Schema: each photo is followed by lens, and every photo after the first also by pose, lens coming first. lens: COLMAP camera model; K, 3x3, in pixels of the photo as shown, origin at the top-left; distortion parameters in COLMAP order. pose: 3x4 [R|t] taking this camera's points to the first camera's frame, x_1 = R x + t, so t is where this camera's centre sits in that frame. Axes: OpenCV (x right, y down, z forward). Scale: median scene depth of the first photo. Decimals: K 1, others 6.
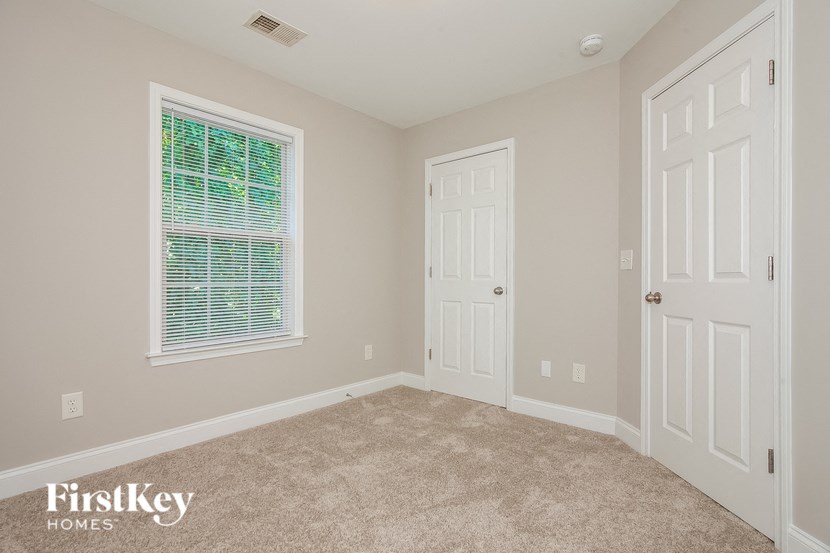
lens RADIAL K [[407.7, 0, 415.0], [0, 407.7, 276.5], [0, 0, 1]] dist [0.001909, -0.000164]
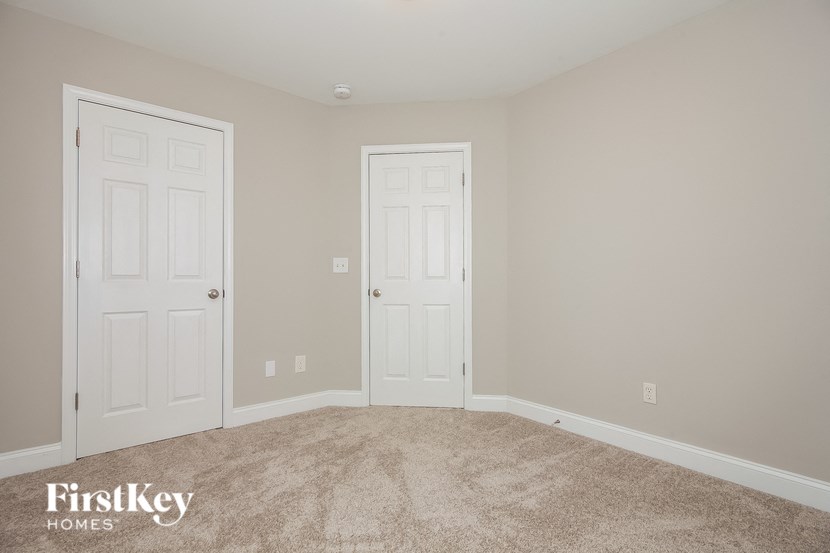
lens RADIAL K [[399.3, 0, 416.0], [0, 399.3, 283.4], [0, 0, 1]] dist [0.014402, 0.000034]
pose [[0.167834, -0.004338, 0.985806, -0.565585], [-0.000680, 0.999990, 0.004516, 0.008119], [-0.985815, -0.001428, 0.167829, 0.449594]]
